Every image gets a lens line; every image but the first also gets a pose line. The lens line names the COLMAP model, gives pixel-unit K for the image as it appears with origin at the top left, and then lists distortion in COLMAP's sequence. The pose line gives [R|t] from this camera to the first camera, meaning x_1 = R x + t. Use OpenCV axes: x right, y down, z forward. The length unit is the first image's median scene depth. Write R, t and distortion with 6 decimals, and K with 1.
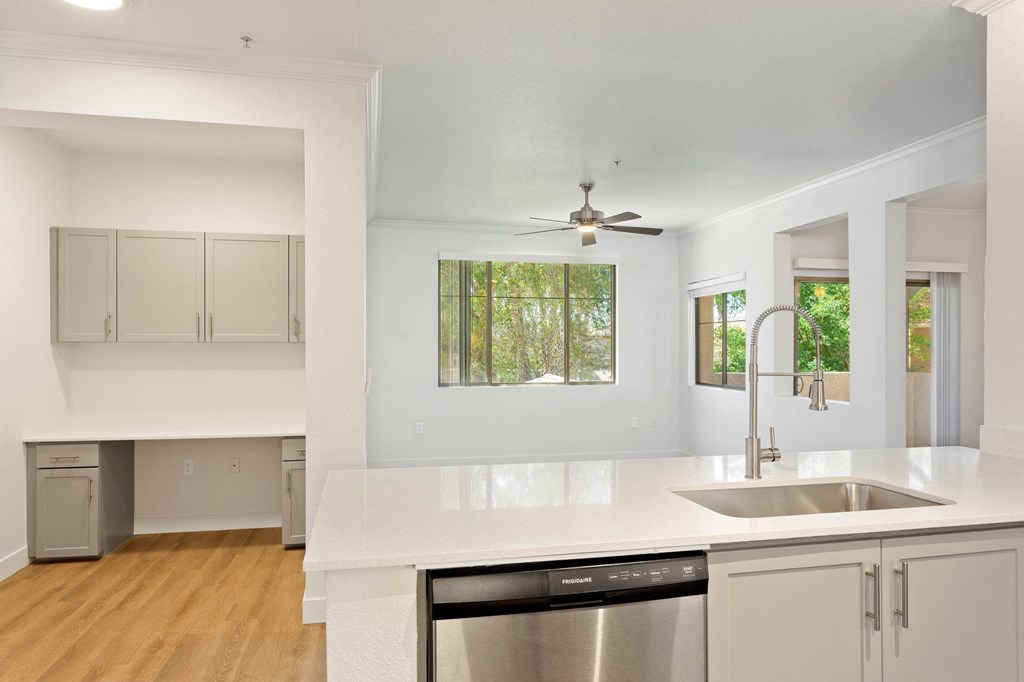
lens RADIAL K [[679.1, 0, 512.6], [0, 679.1, 342.9], [0, 0, 1]] dist [-0.000232, -0.000285]
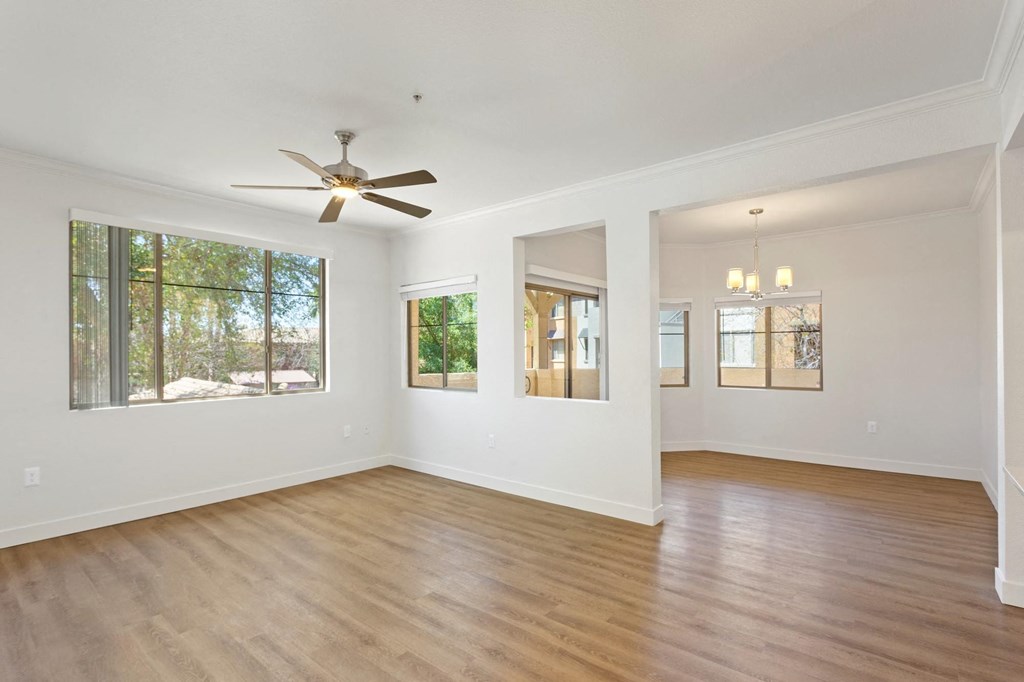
lens RADIAL K [[492.2, 0, 511.2], [0, 492.2, 347.5], [0, 0, 1]] dist [-0.019488, -0.000234]
pose [[0.781588, 0.002934, 0.623788, -0.068282], [-0.000790, 0.999993, -0.003714, 0.005577], [-0.623794, 0.002409, 0.781585, 0.367236]]
